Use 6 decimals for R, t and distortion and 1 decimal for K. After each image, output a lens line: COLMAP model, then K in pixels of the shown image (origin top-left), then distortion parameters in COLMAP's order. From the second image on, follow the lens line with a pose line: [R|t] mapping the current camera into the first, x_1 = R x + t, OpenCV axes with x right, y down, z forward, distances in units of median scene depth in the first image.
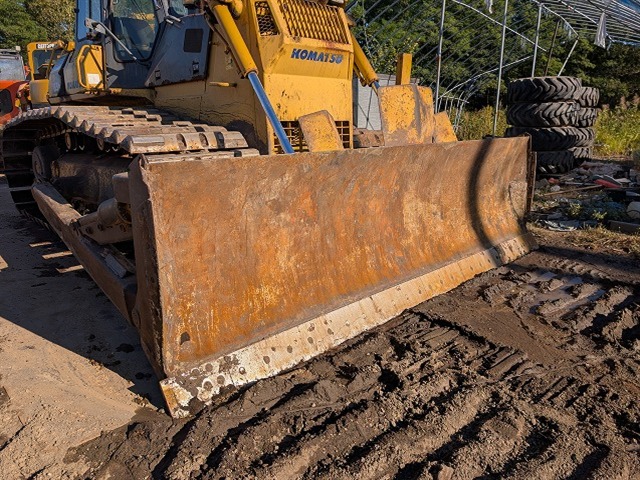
lens RADIAL K [[463.6, 0, 318.5], [0, 463.6, 232.2], [0, 0, 1]] dist [0.030583, -0.004751]
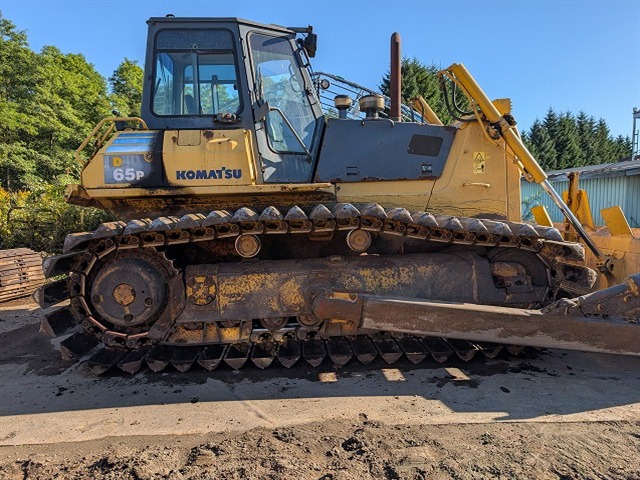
lens RADIAL K [[480.8, 0, 320.0], [0, 480.8, 240.0], [0, 0, 1]] dist [0.038976, -0.047220]
pose [[0.640440, -0.062689, 0.765445, -1.515273], [0.192126, 0.978051, -0.080649, -0.169468], [-0.743589, 0.198713, 0.638427, 0.578035]]
